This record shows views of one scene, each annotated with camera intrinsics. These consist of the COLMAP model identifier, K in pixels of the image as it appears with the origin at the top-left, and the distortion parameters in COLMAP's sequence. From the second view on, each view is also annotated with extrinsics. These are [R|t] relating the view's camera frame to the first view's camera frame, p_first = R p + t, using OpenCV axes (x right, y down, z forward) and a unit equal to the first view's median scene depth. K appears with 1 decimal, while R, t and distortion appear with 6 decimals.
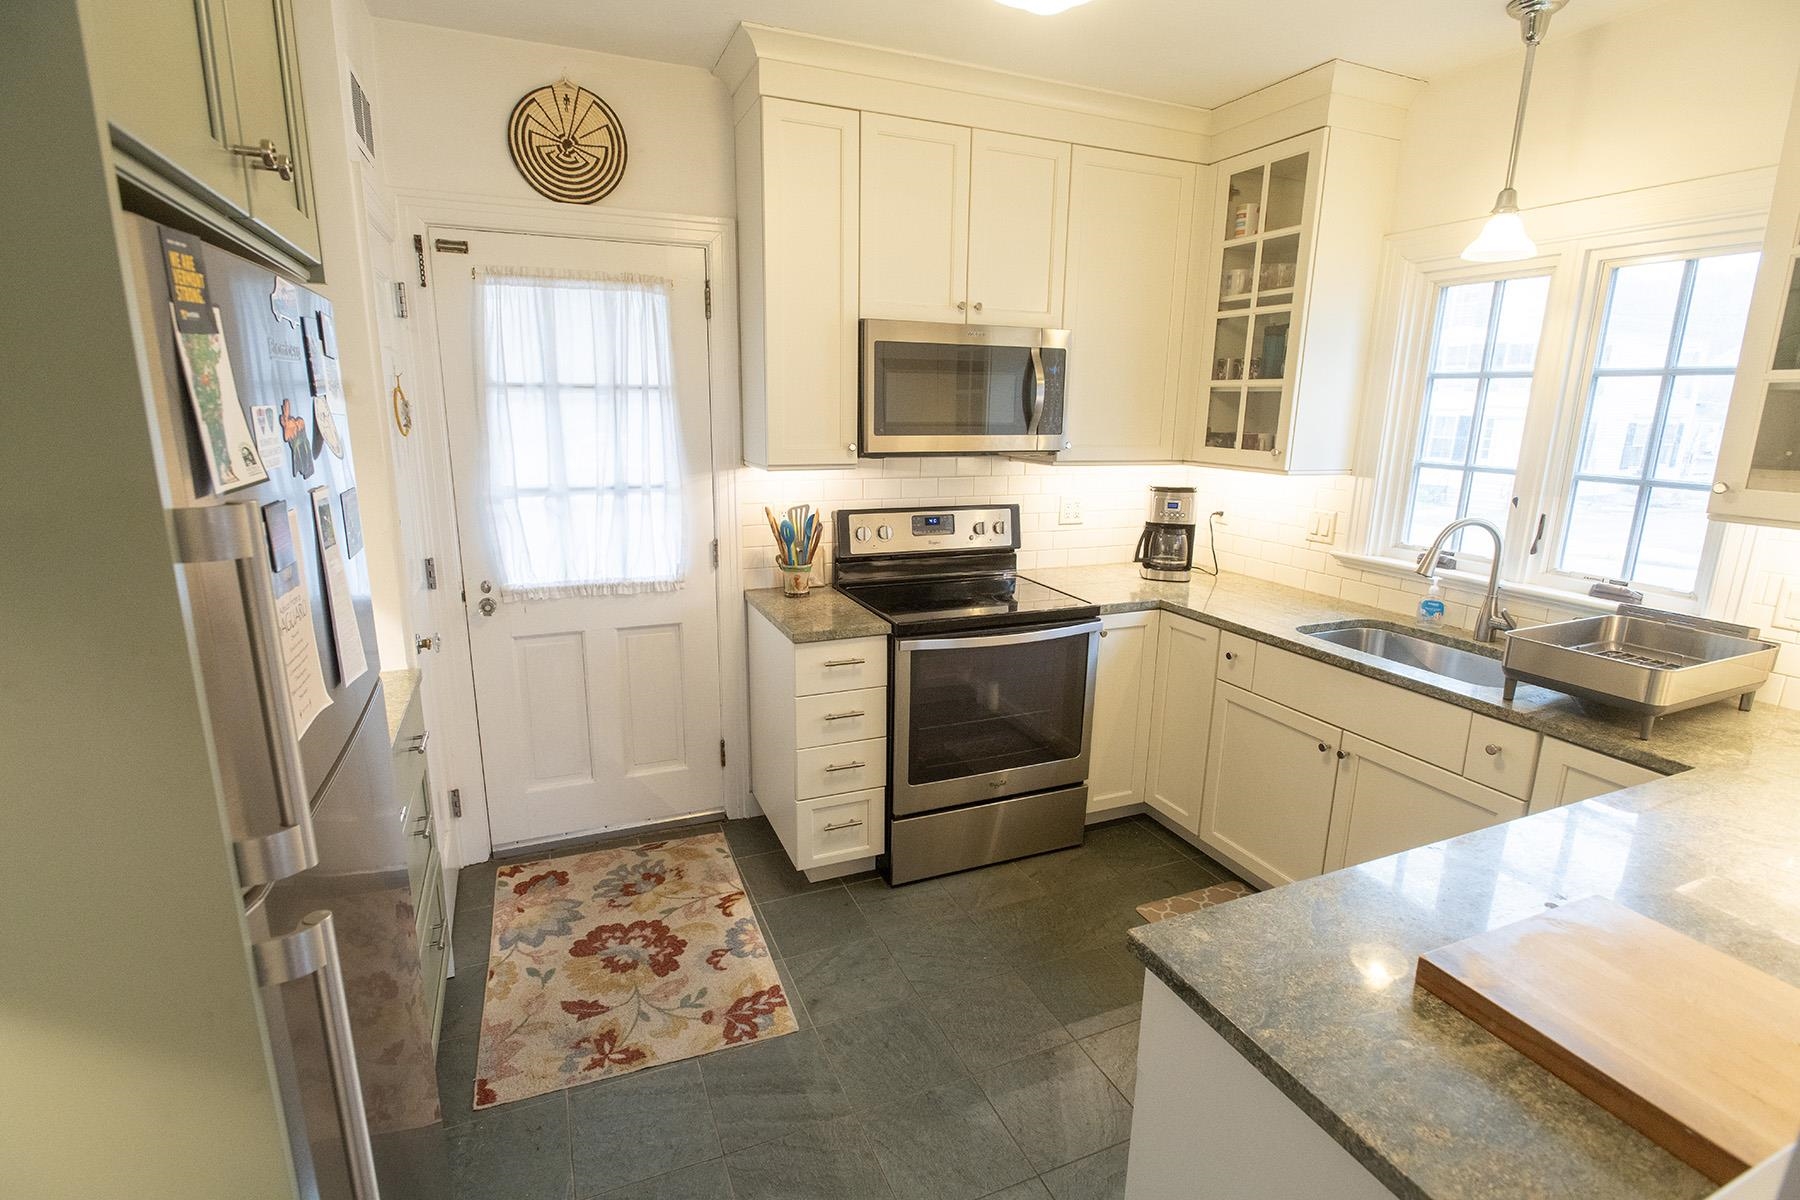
lens RADIAL K [[870.0, 0, 895.2], [0, 870.0, 608.6], [0, 0, 1]] dist [-0.010374, -0.000509]
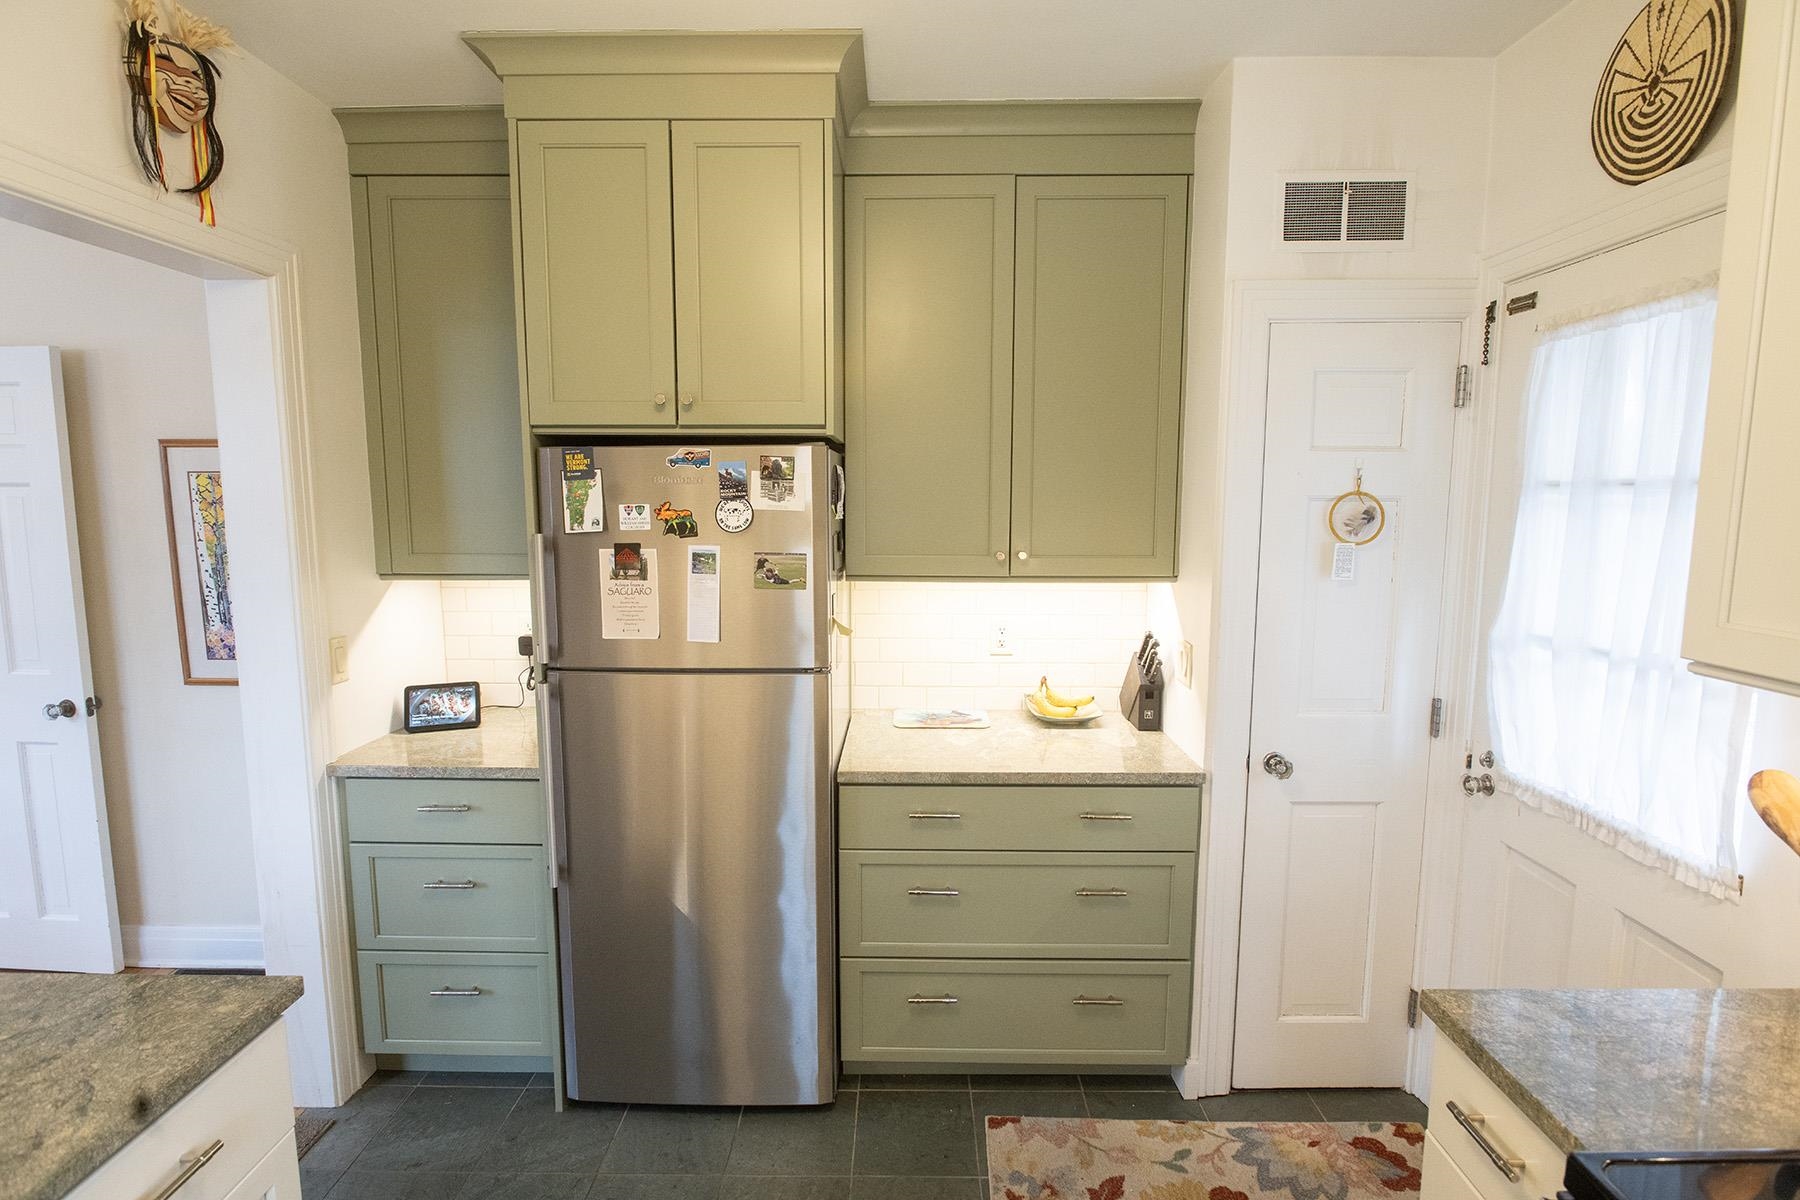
lens RADIAL K [[870.0, 0, 893.3], [0, 870.0, 597.1], [0, 0, 1]] dist [-0.010374, -0.000509]
pose [[-0.406442, 0.092674, -0.908964, 0.403532], [-0.217135, 0.956544, 0.194616, -0.202431], [0.887500, 0.276468, -0.368657, 0.856835]]
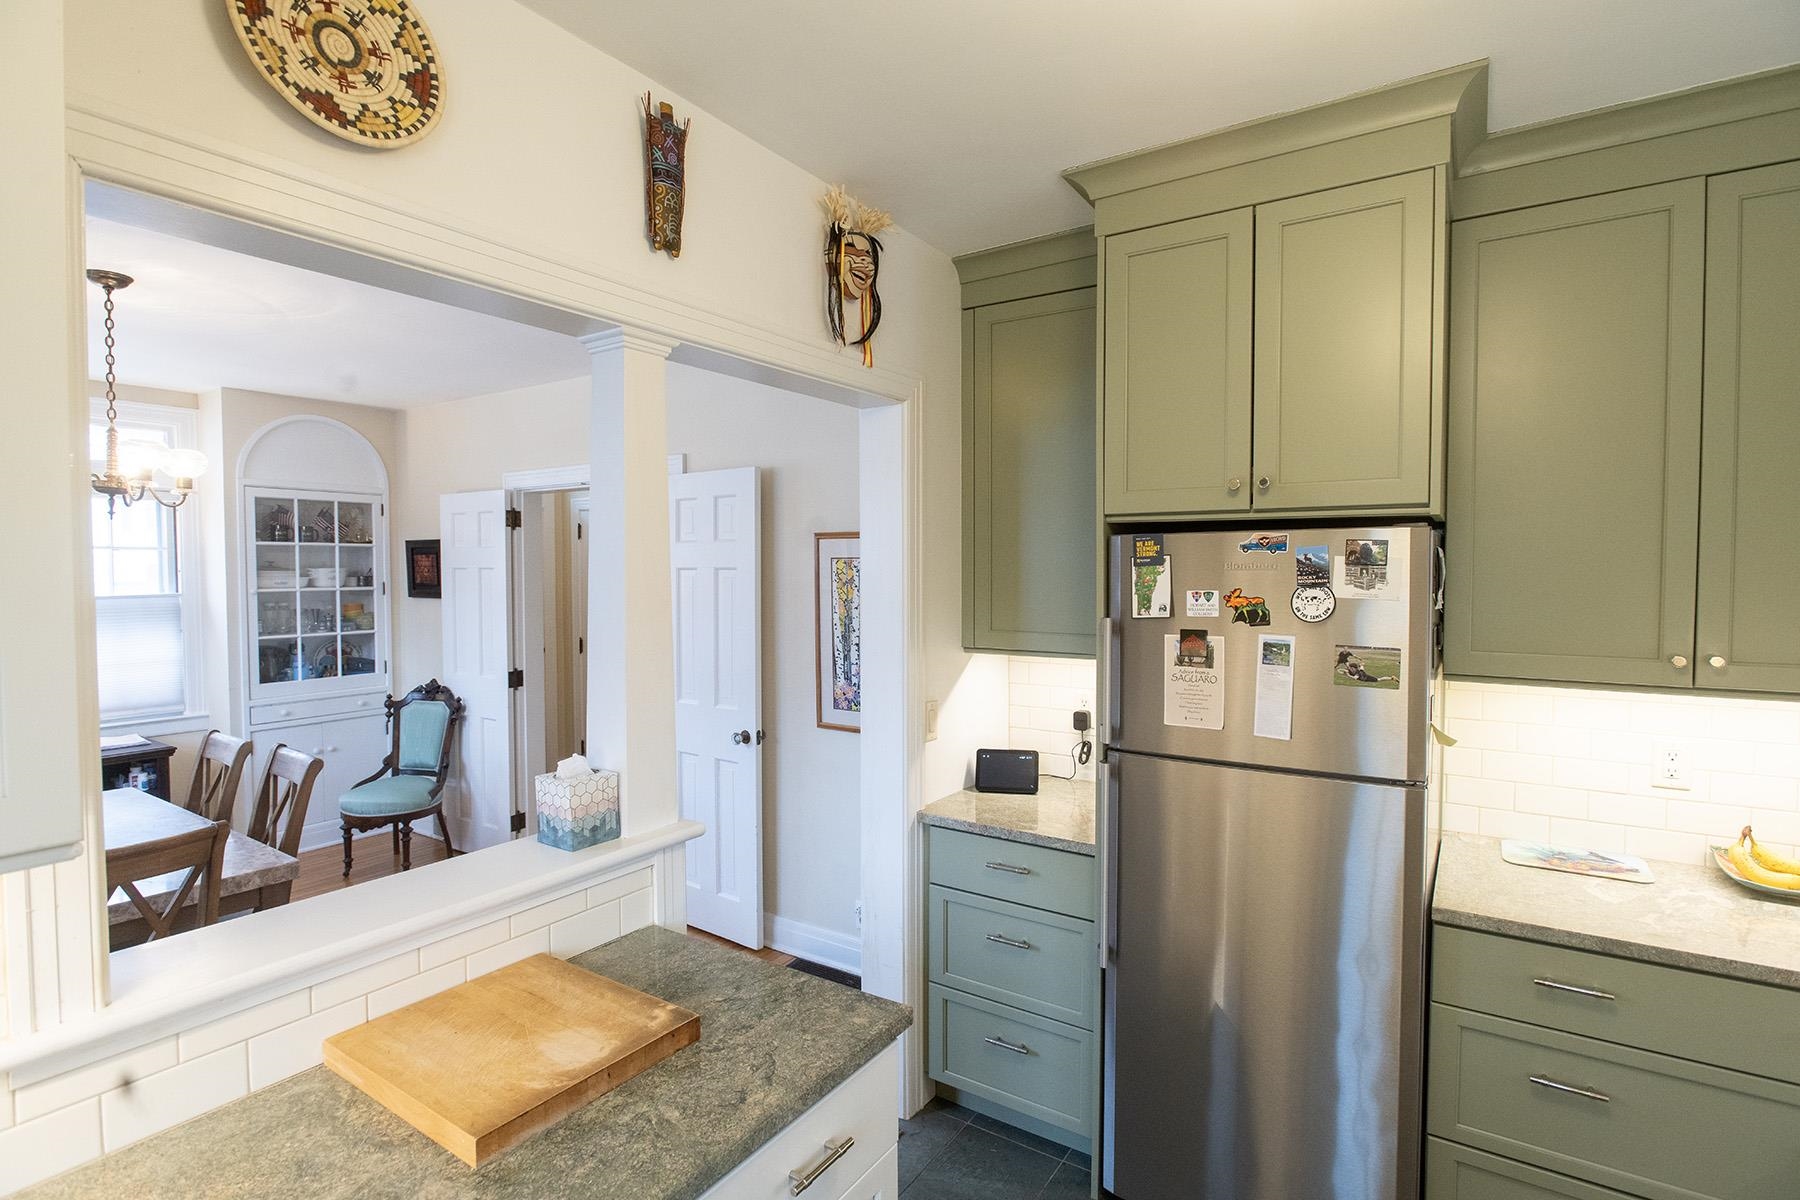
lens RADIAL K [[870.0, 0, 908.6], [0, 870.0, 598.9], [0, 0, 1]] dist [-0.010374, -0.000509]
pose [[-0.833607, 0.007003, -0.552313, 0.423541], [-0.136709, 0.966194, 0.218585, -0.205333], [0.535173, 0.257720, -0.804469, 0.819832]]
